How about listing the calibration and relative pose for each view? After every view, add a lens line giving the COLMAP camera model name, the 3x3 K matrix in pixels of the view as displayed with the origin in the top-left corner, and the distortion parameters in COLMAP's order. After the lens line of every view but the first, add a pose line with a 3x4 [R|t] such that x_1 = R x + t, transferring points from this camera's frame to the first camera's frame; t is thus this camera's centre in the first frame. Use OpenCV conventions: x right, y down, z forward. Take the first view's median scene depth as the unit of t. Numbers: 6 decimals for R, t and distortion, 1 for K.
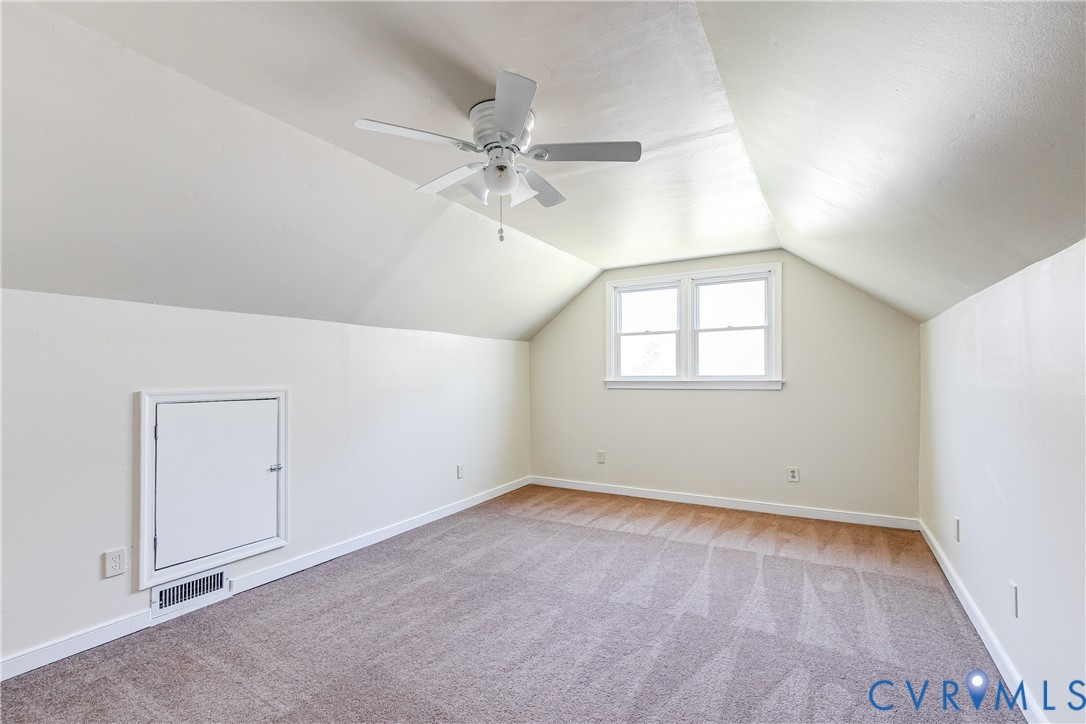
lens RADIAL K [[499.1, 0, 545.5], [0, 499.1, 369.8], [0, 0, 1]] dist [0.009126, -0.002277]
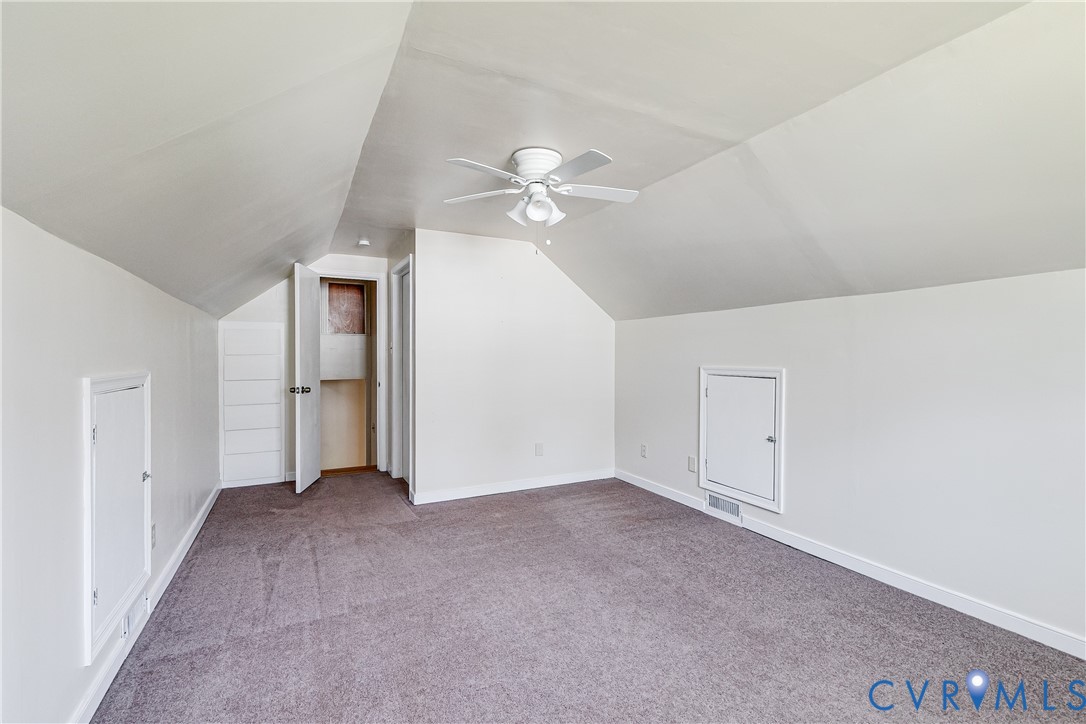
lens RADIAL K [[499.1, 0, 545.4], [0, 499.1, 359.2], [0, 0, 1]] dist [0.009126, -0.002277]
pose [[-0.556729, 0.001366, -0.830693, 0.741537], [0.004951, 0.999986, -0.001673, 0.016537], [0.830680, -0.005044, -0.556728, 1.315905]]
